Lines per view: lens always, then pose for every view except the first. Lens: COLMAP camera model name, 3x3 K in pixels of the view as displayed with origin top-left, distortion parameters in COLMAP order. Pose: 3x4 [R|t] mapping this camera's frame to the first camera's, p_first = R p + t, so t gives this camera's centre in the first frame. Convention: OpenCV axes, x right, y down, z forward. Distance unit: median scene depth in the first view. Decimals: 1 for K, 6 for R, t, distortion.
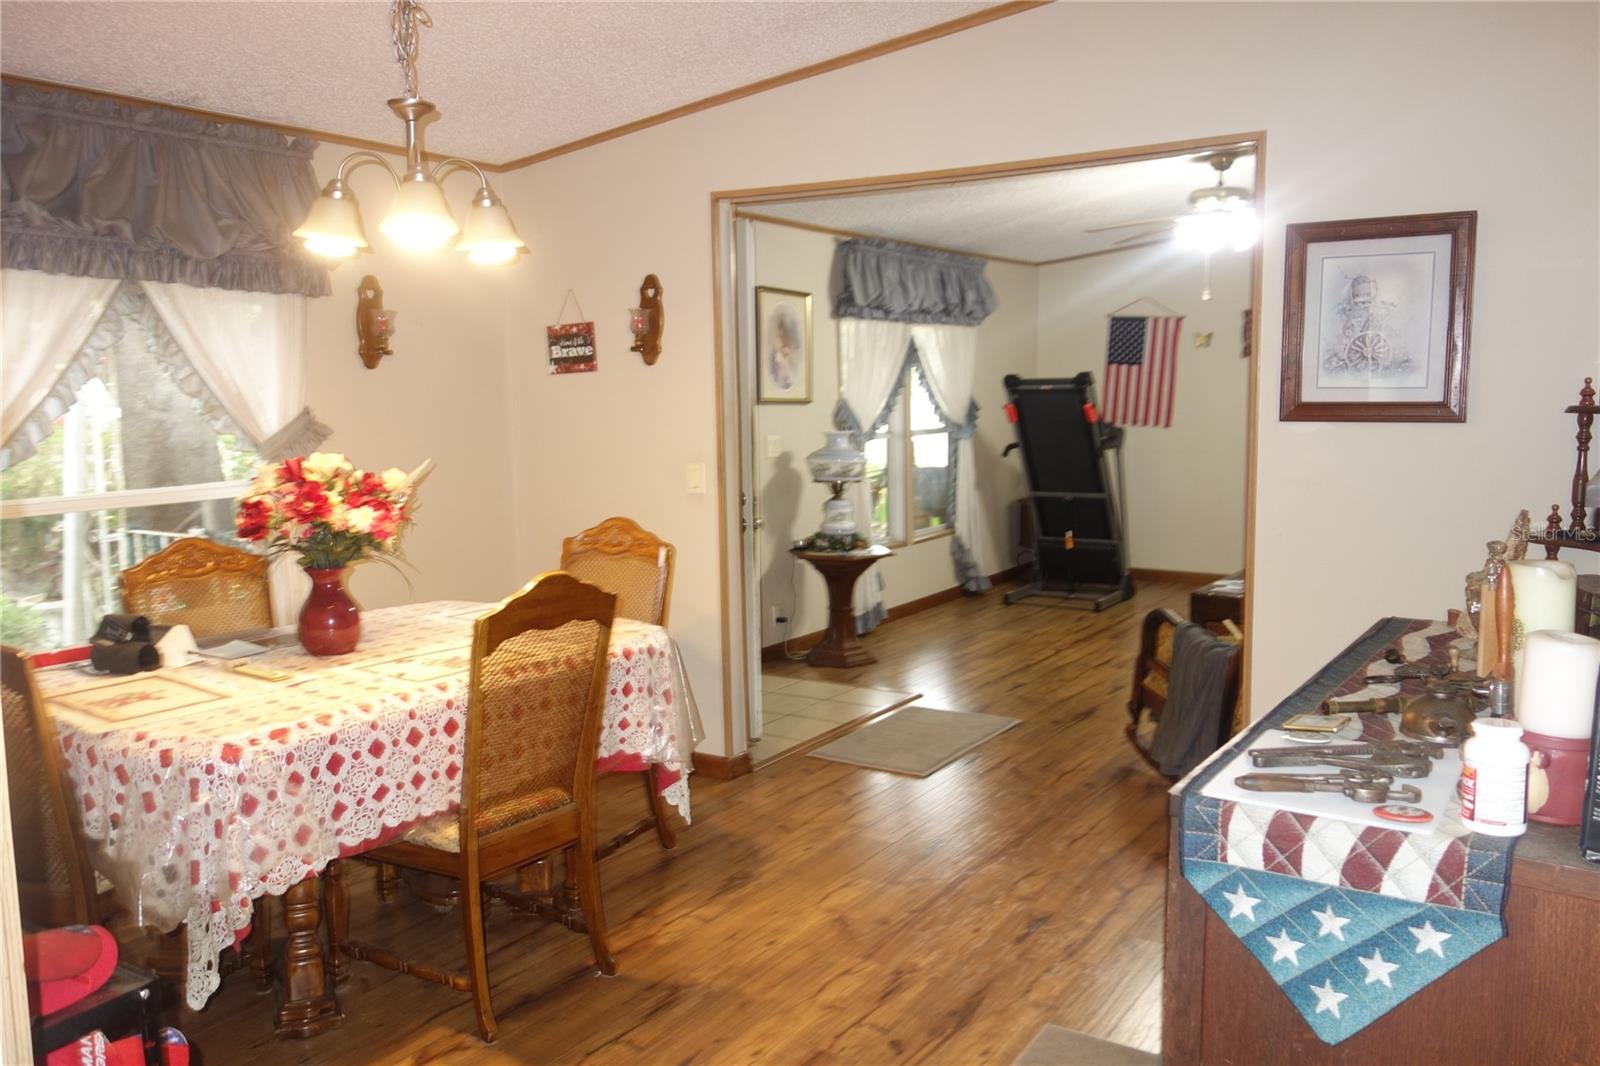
lens RADIAL K [[1261.2, 0, 798.8], [0, 1261.2, 533.5], [0, 0, 1]] dist [0.005565, -0.000786]
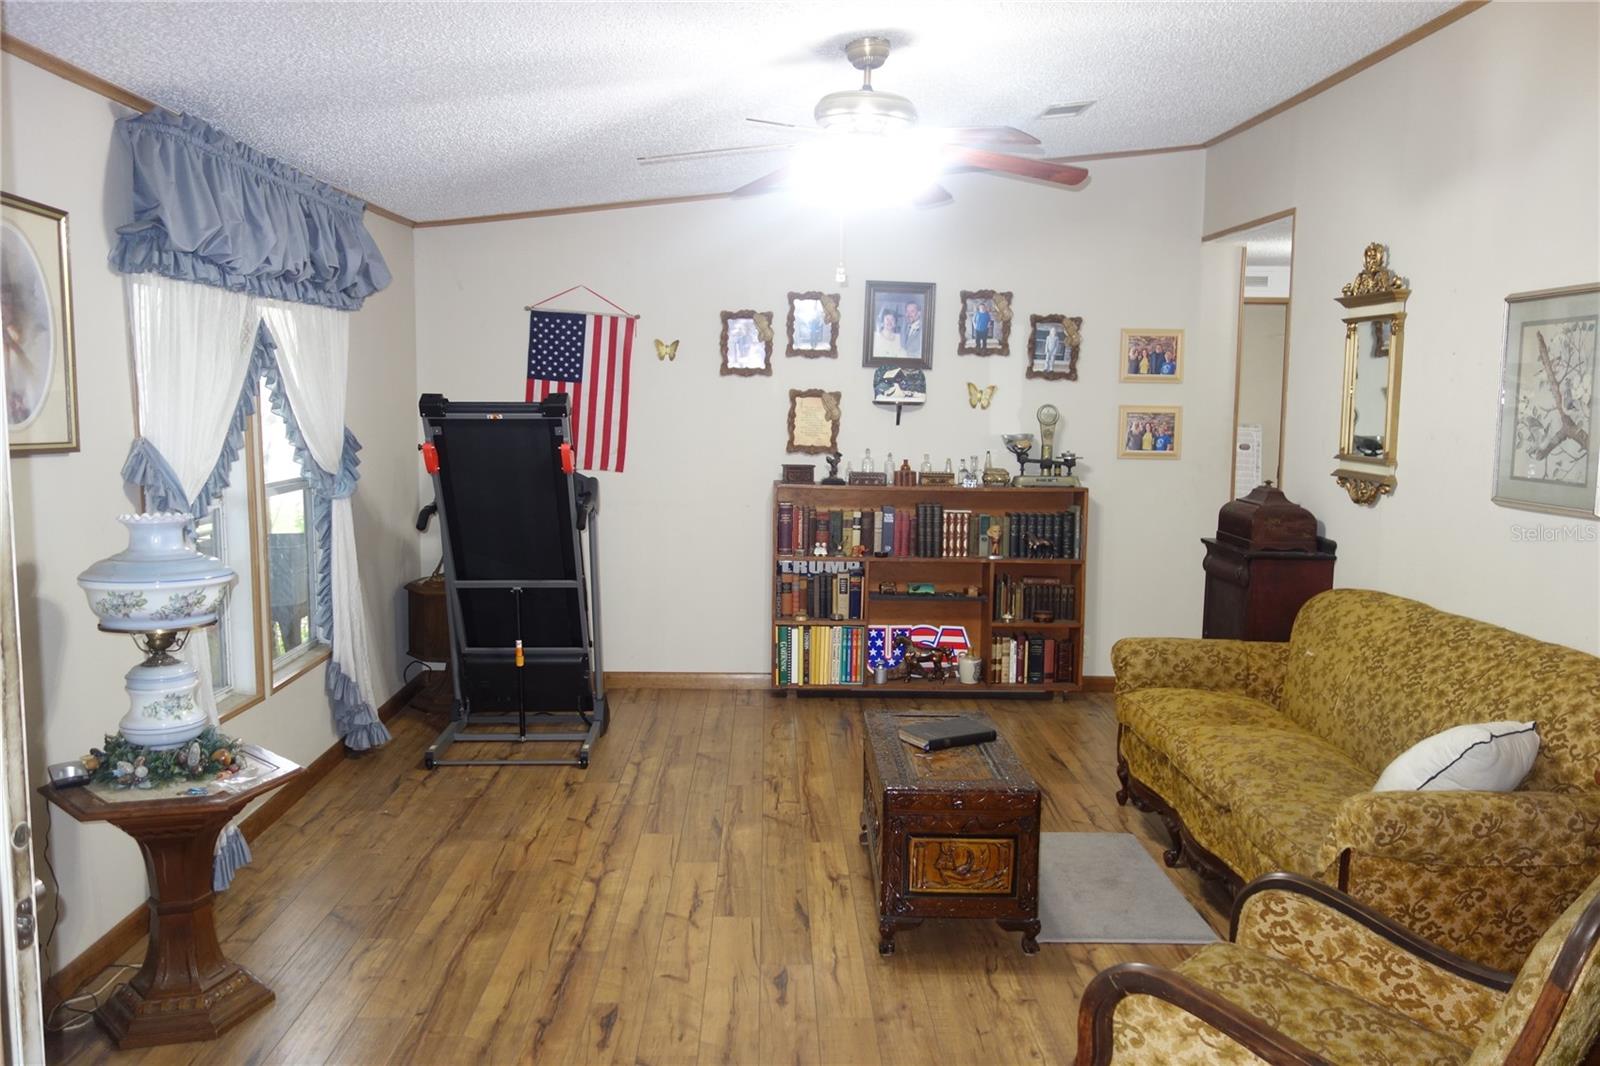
lens RADIAL K [[1261.2, 0, 794.4], [0, 1261.2, 532.2], [0, 0, 1]] dist [0.005565, -0.000786]
pose [[0.827306, -0.041155, 0.560242, -0.028928], [0.046776, 0.998896, 0.004304, -0.056493], [-0.559801, 0.022645, 0.828318, 0.418762]]
